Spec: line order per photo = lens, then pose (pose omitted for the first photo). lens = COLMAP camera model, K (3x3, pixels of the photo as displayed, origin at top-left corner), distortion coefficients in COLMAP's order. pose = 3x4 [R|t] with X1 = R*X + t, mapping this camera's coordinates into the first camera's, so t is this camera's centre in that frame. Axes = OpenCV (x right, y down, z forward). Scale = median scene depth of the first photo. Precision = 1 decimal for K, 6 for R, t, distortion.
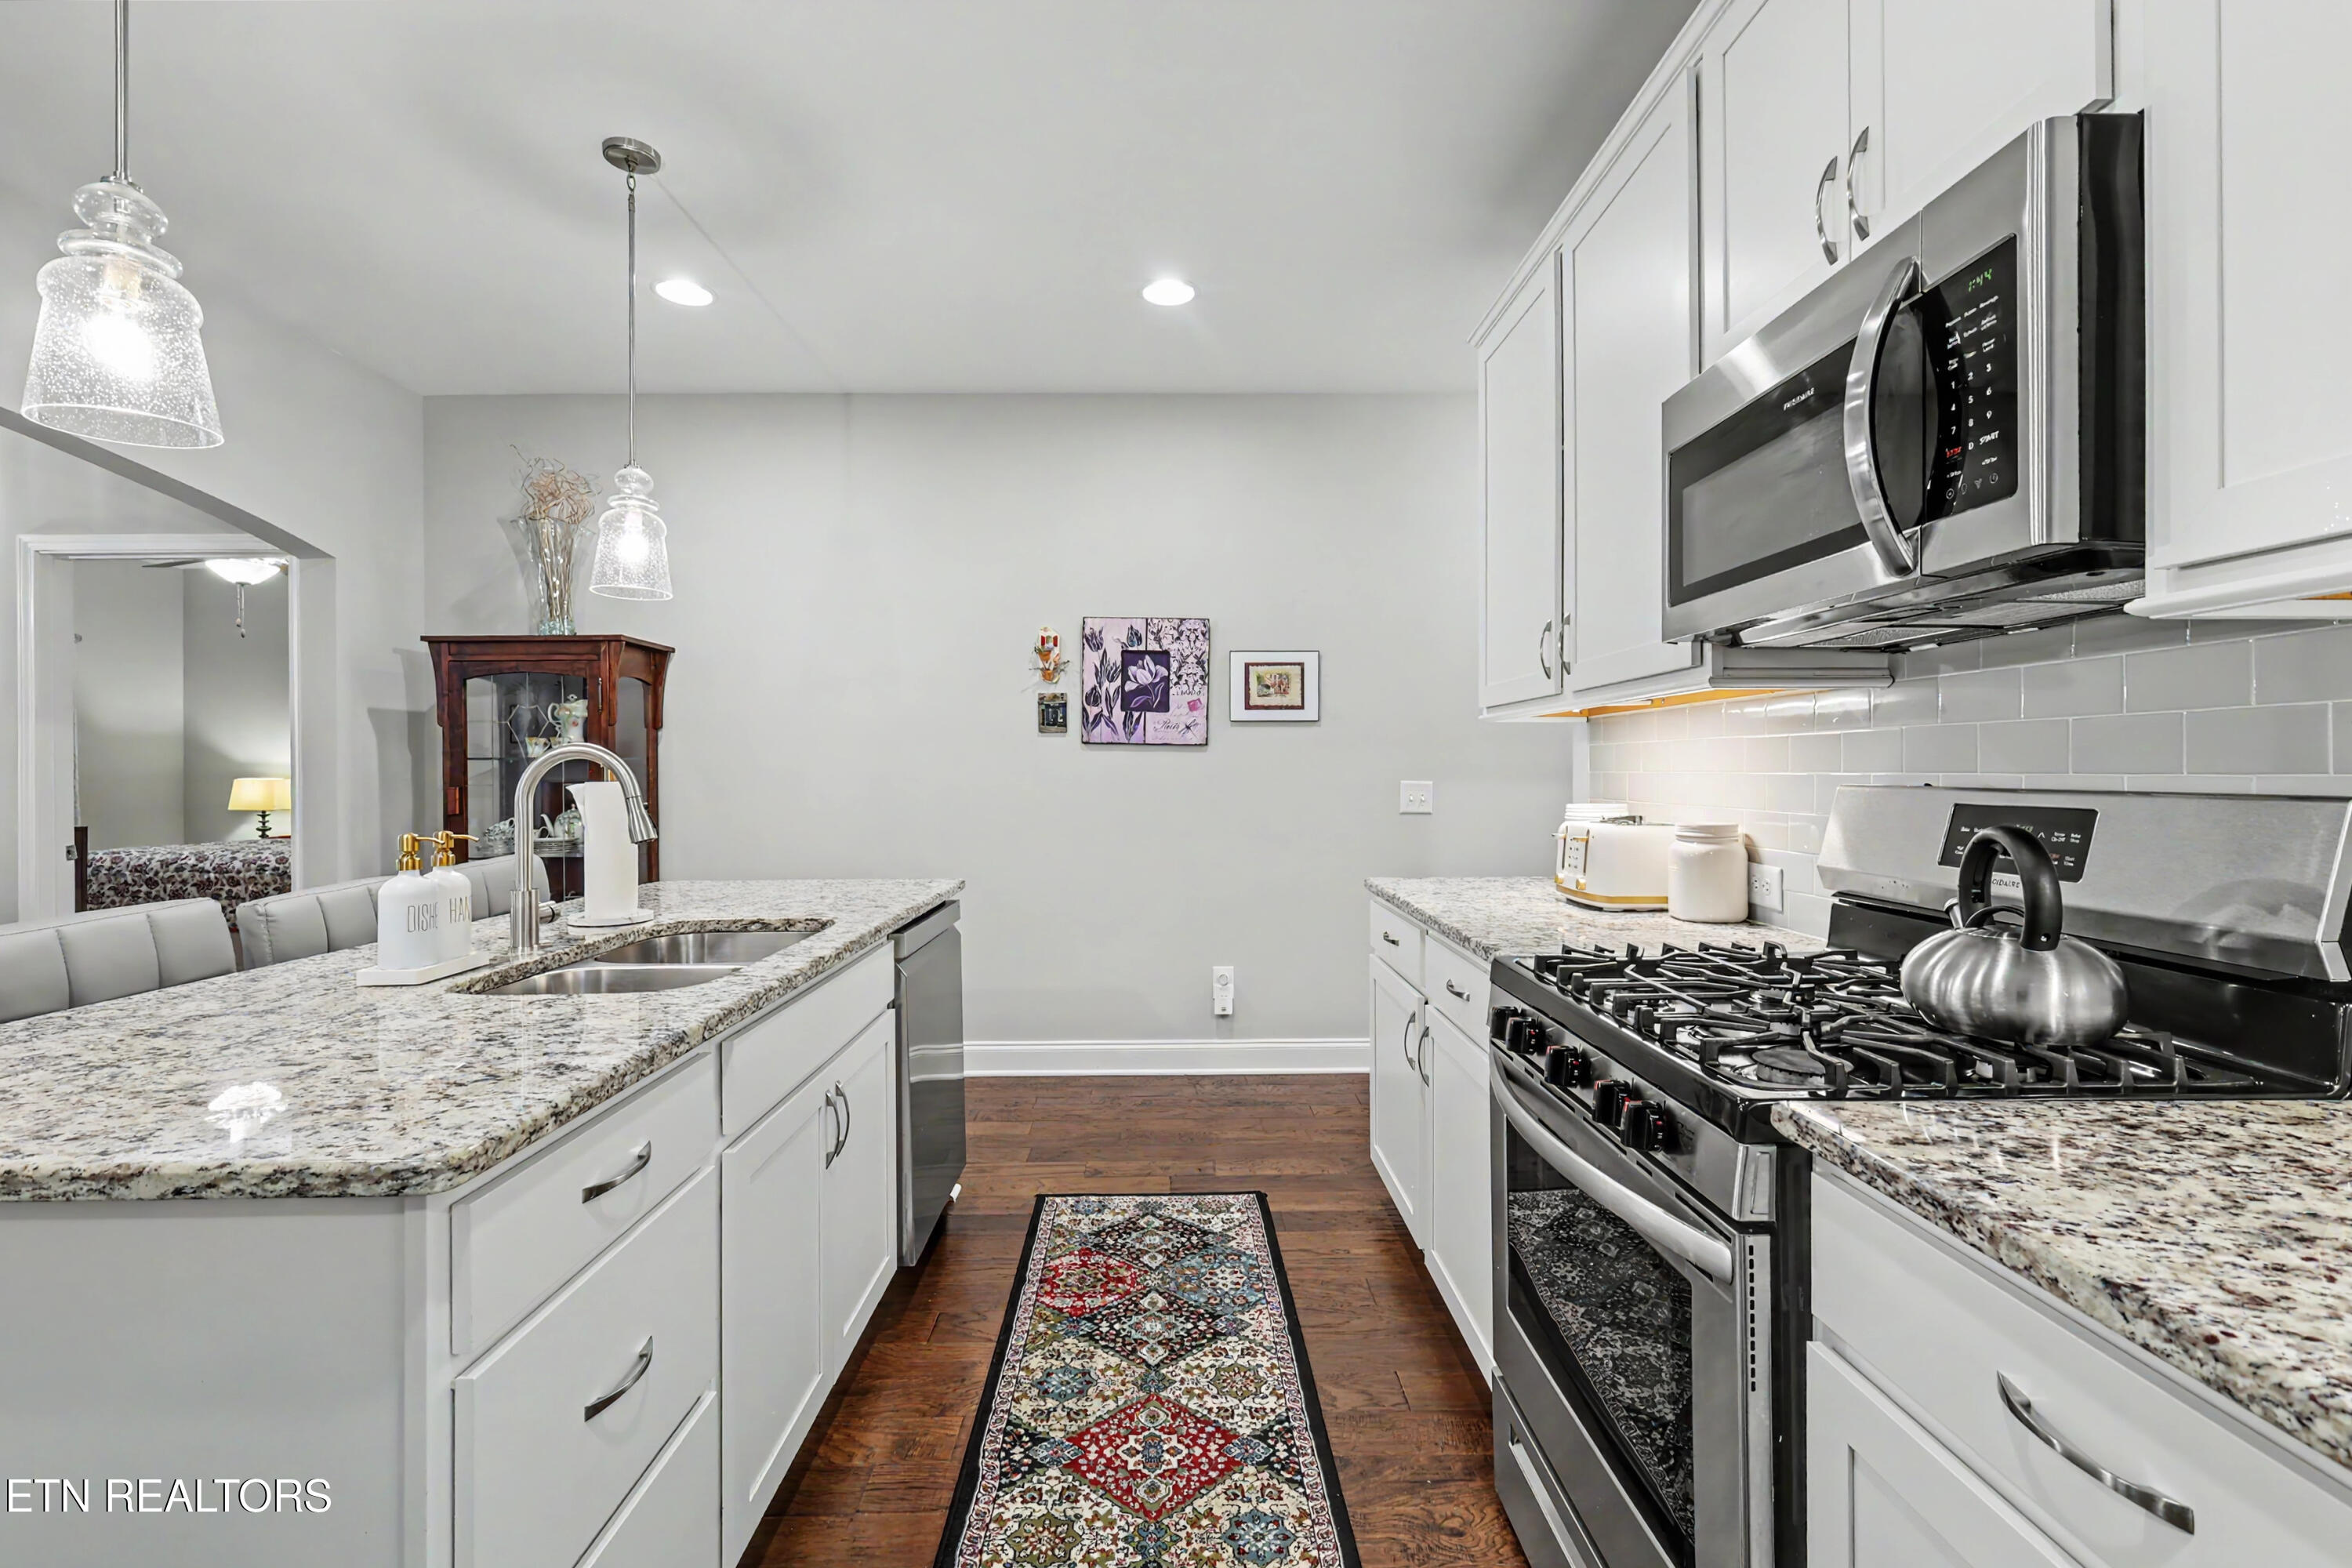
lens RADIAL K [[1036.0, 0, 1158.4], [0, 1036.0, 784.7], [0, 0, 1]] dist [0.003128, 0.000187]
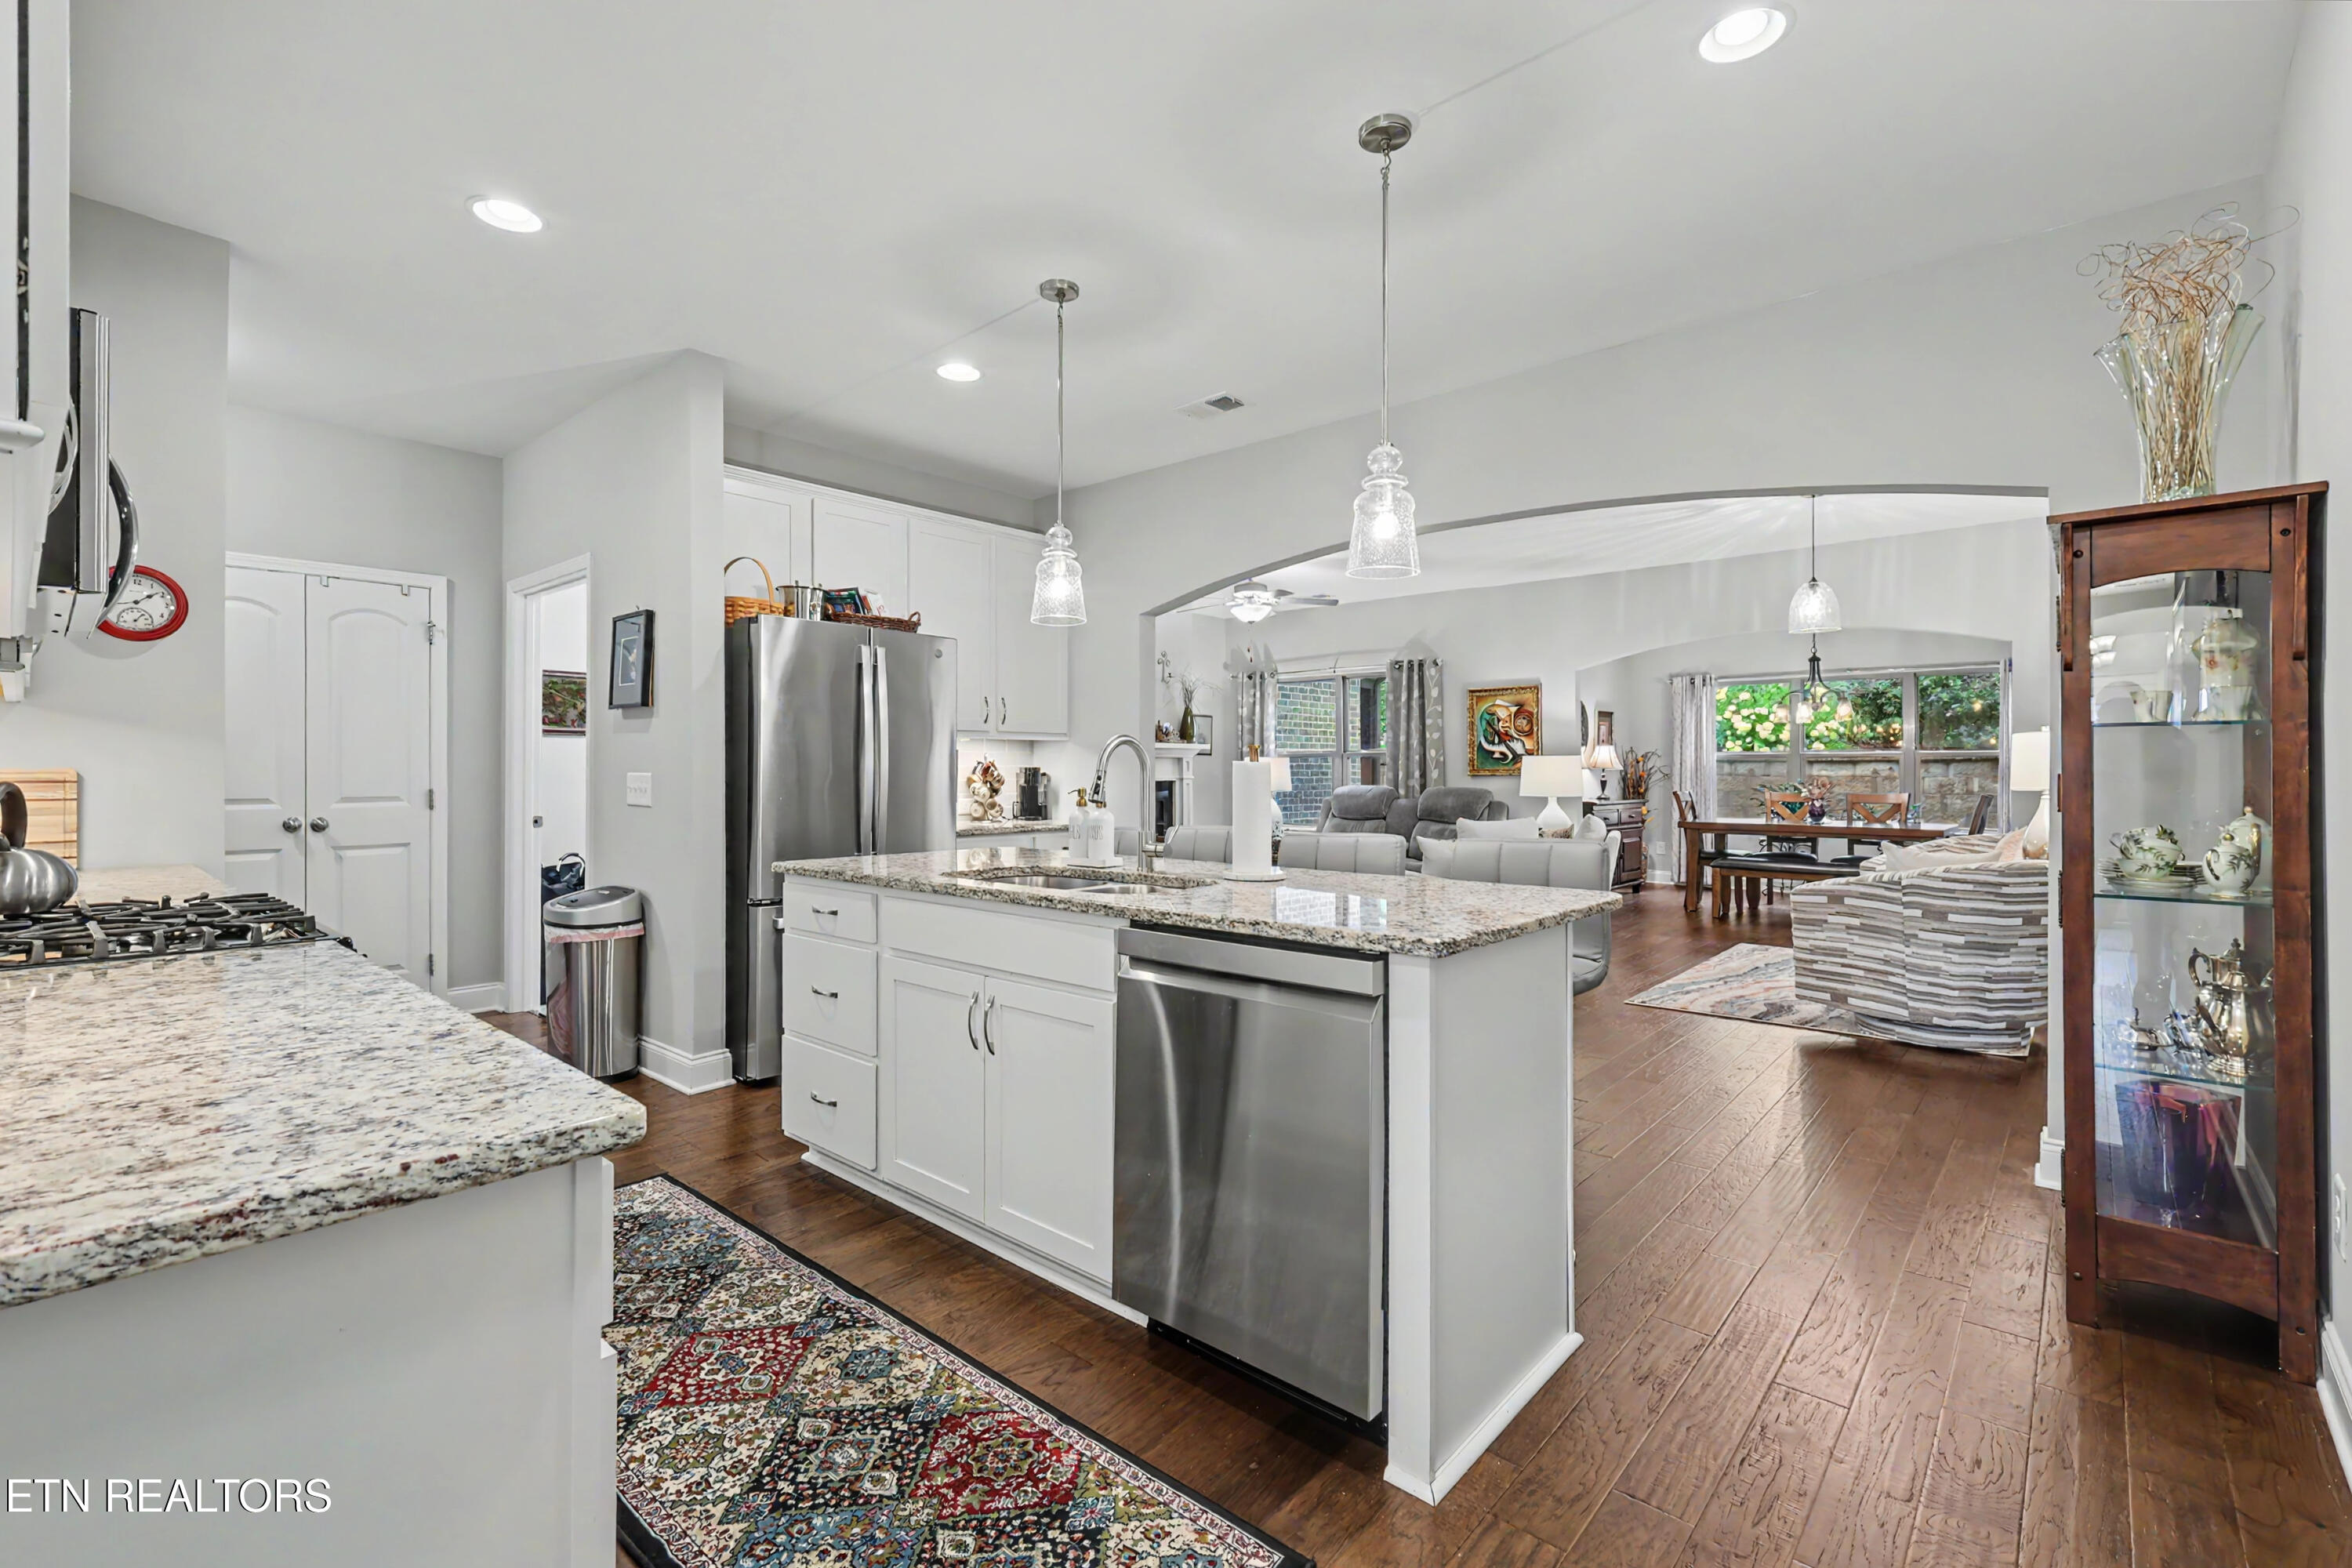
lens RADIAL K [[1036.0, 0, 1192.3], [0, 1036.0, 768.6], [0, 0, 1]] dist [0.003128, 0.000187]
pose [[-0.663318, 0.000122, -0.748338, 0.372345], [-0.005459, 0.999973, 0.005001, 0.003507], [0.748318, 0.007402, -0.663299, 1.572719]]
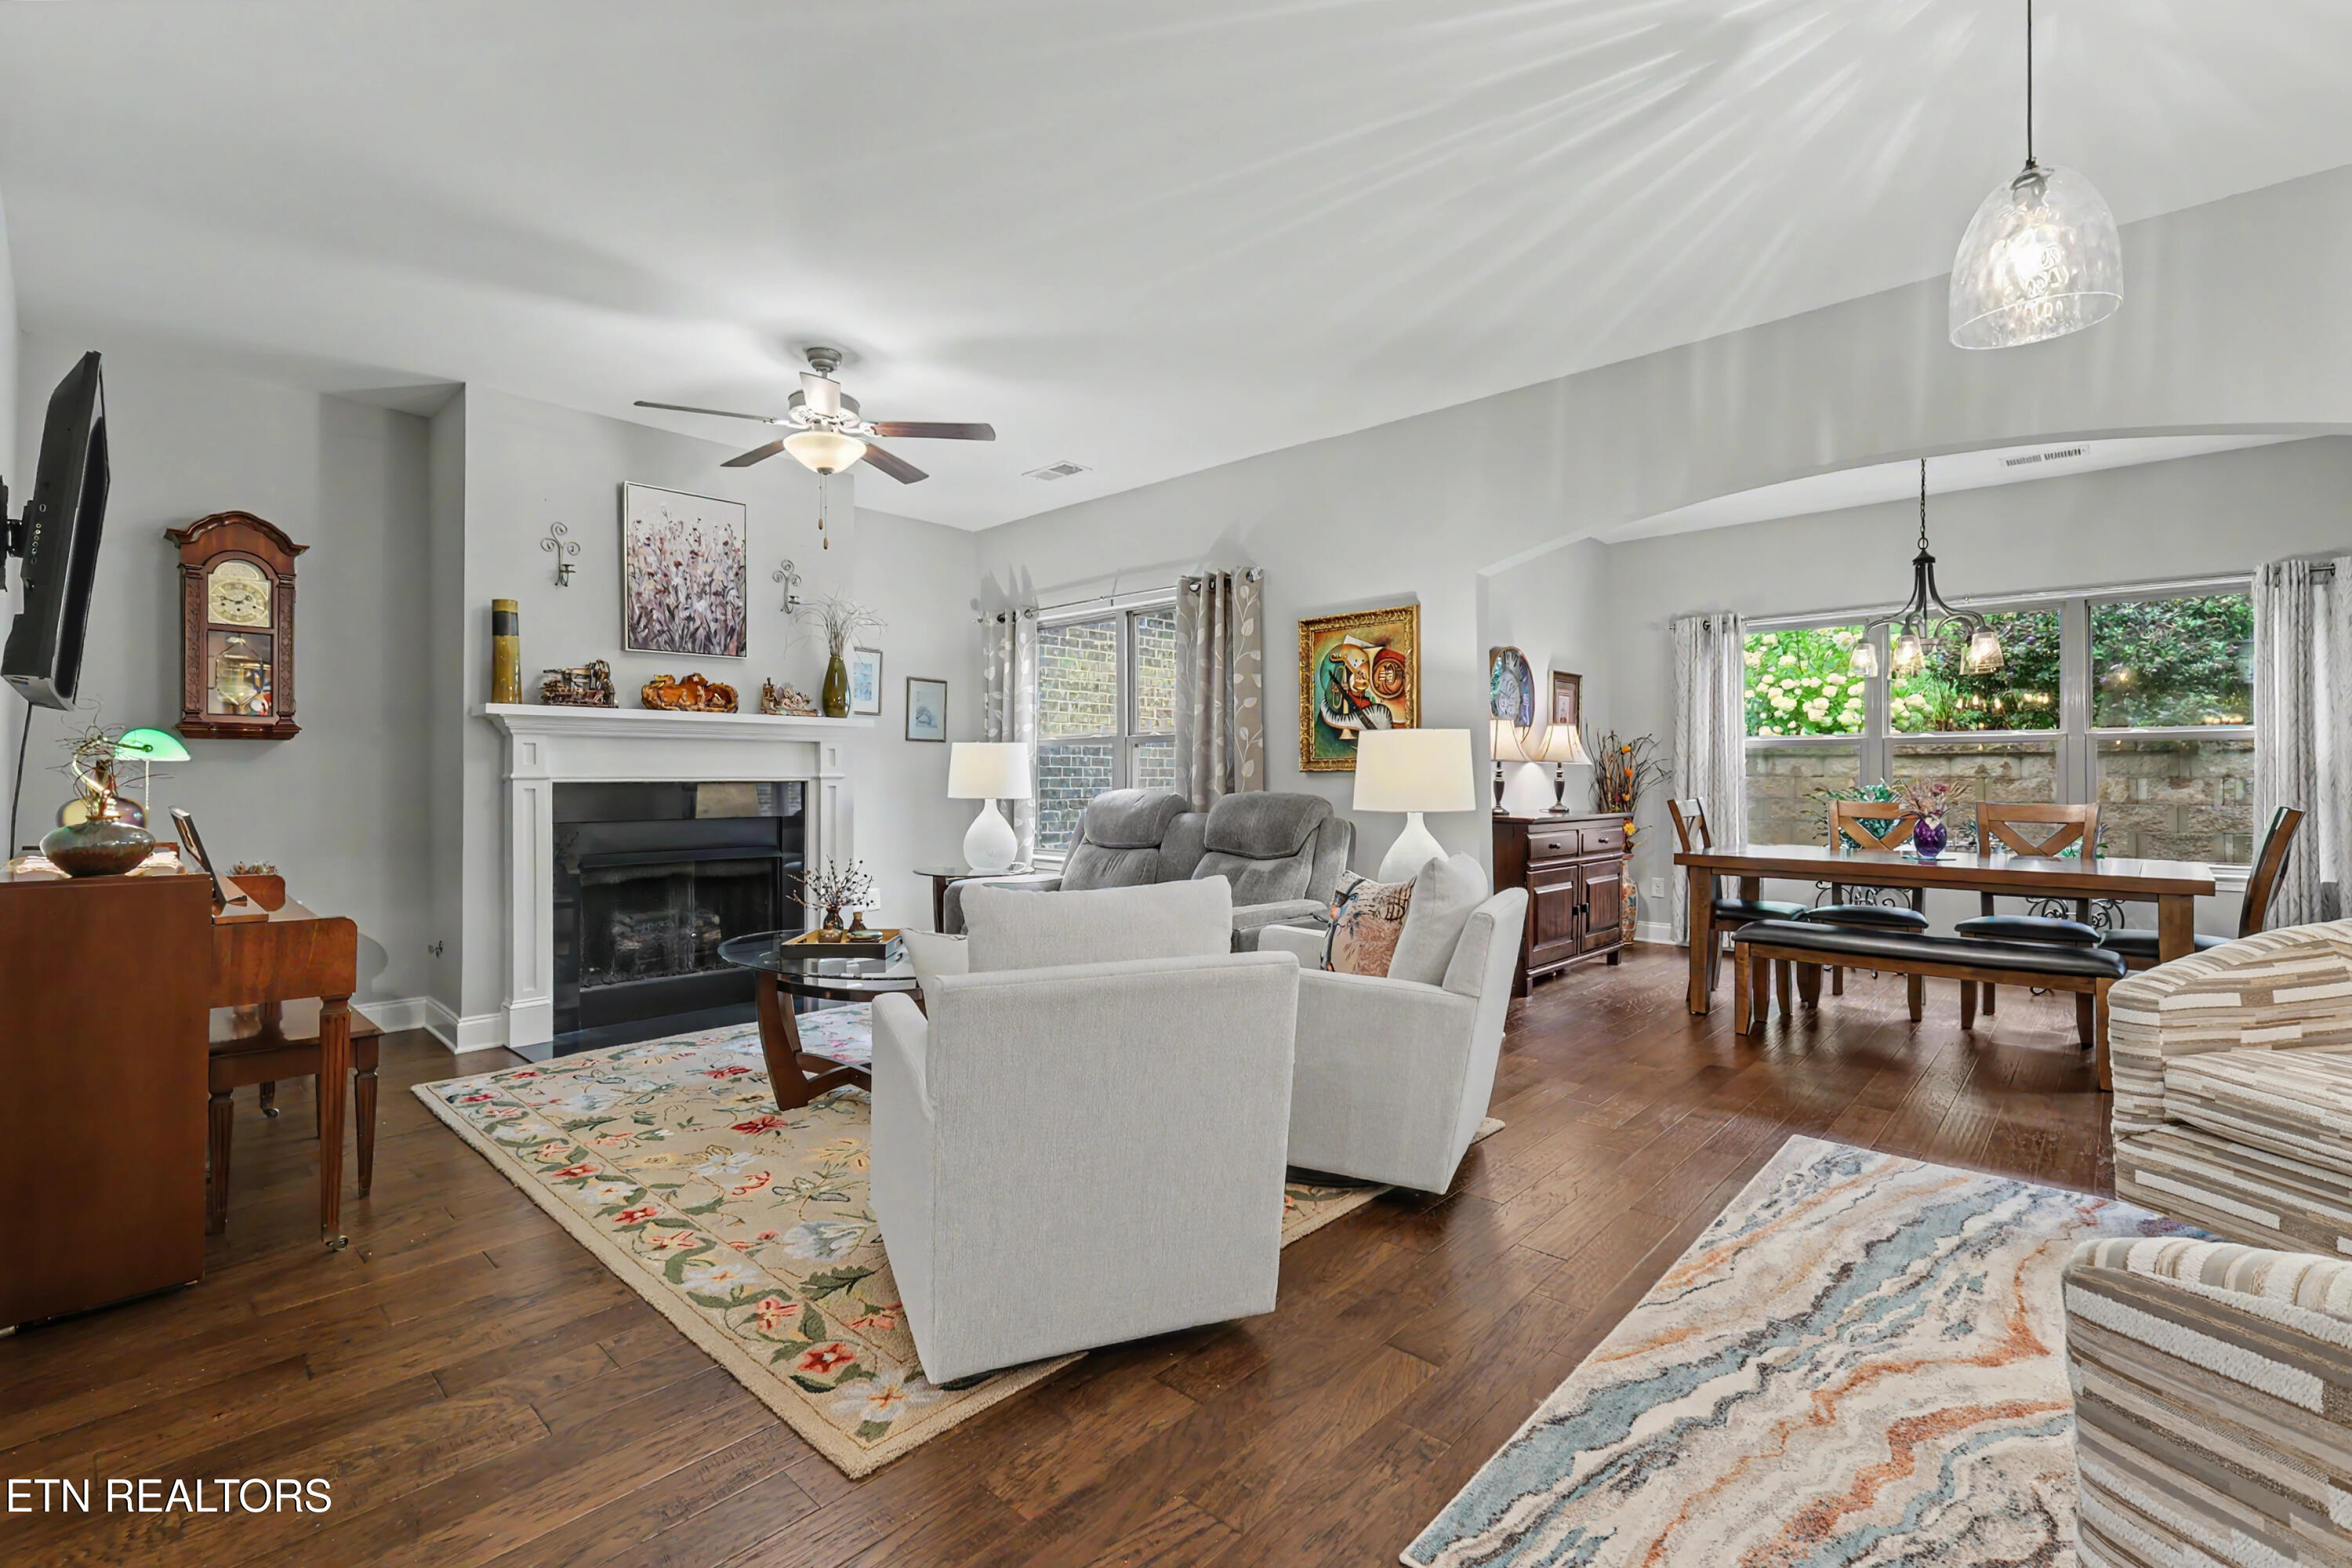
lens RADIAL K [[1036.0, 0, 1192.7], [0, 1036.0, 771.6], [0, 0, 1]] dist [0.003128, 0.000187]
pose [[-0.680667, -0.000985, -0.732593, -1.290894], [-0.006205, 0.999971, 0.004421, 0.031756], [0.732567, 0.007555, -0.680653, 1.142947]]
